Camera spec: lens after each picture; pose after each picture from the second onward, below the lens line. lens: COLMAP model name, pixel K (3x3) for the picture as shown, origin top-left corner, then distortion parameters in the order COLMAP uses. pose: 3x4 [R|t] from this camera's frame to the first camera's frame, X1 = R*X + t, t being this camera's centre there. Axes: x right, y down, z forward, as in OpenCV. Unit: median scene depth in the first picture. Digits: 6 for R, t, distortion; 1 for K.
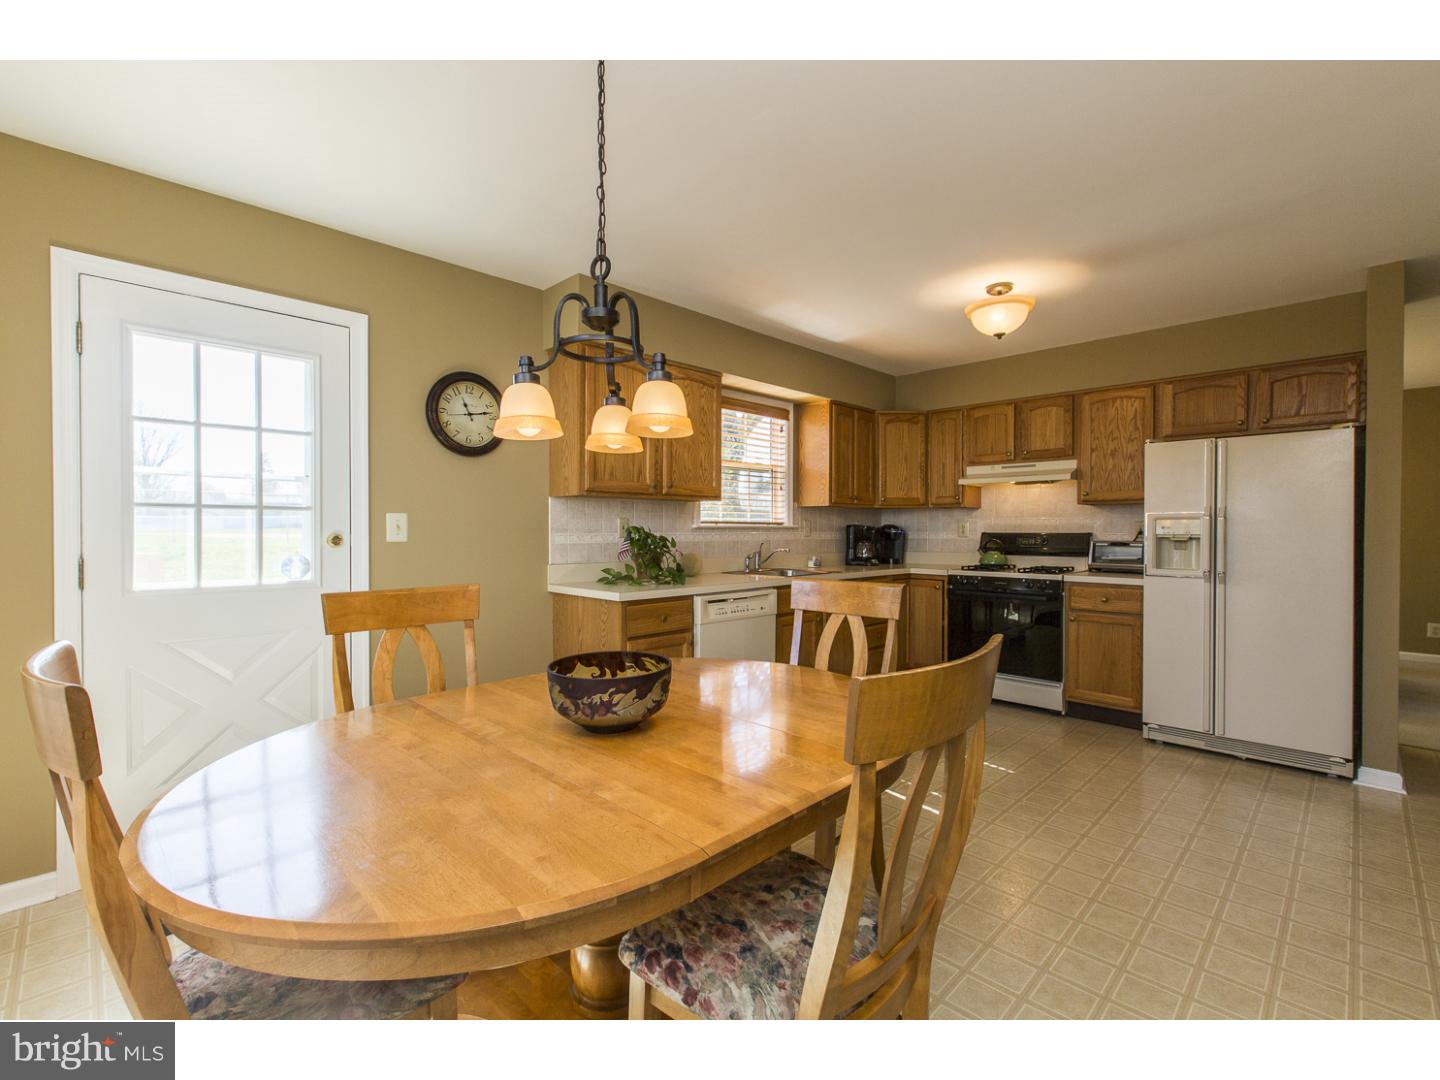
lens RADIAL K [[650.1, 0, 718.7], [0, 650.1, 538.0], [0, 0, 1]] dist [0.002242, 0.001164]
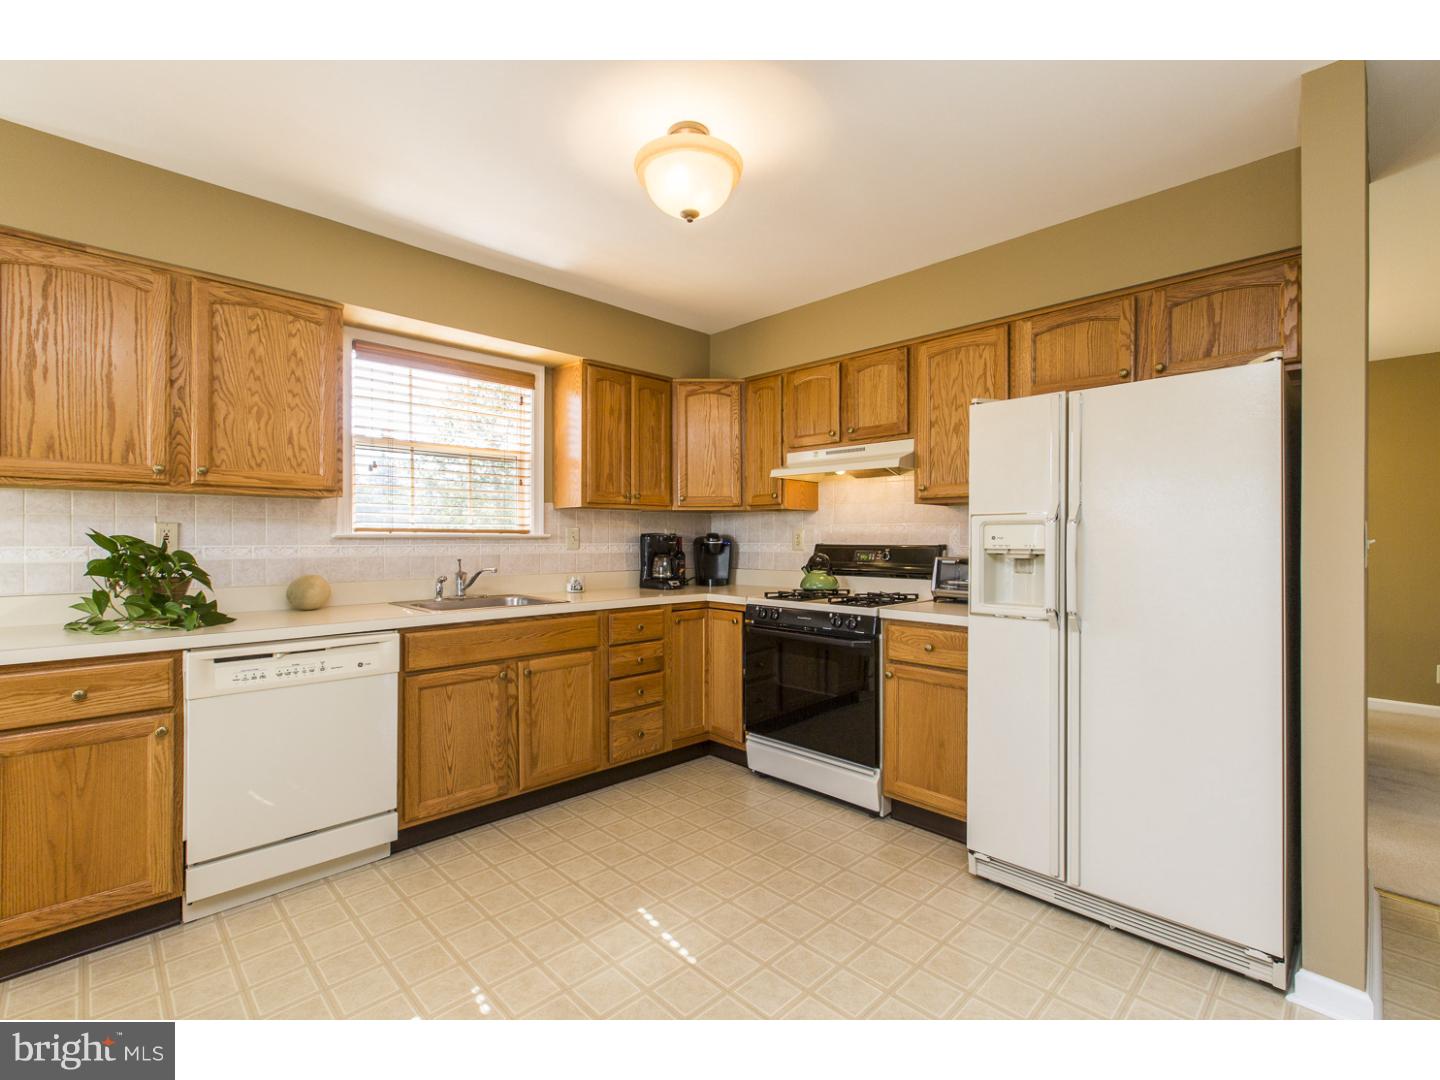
lens RADIAL K [[650.1, 0, 721.2], [0, 650.1, 538.4], [0, 0, 1]] dist [0.002242, 0.001164]
pose [[0.999926, 0.000898, -0.012109, 0.355170], [-0.001068, 0.999901, -0.014024, -0.005249], [0.012095, 0.014036, 0.999828, 0.309409]]
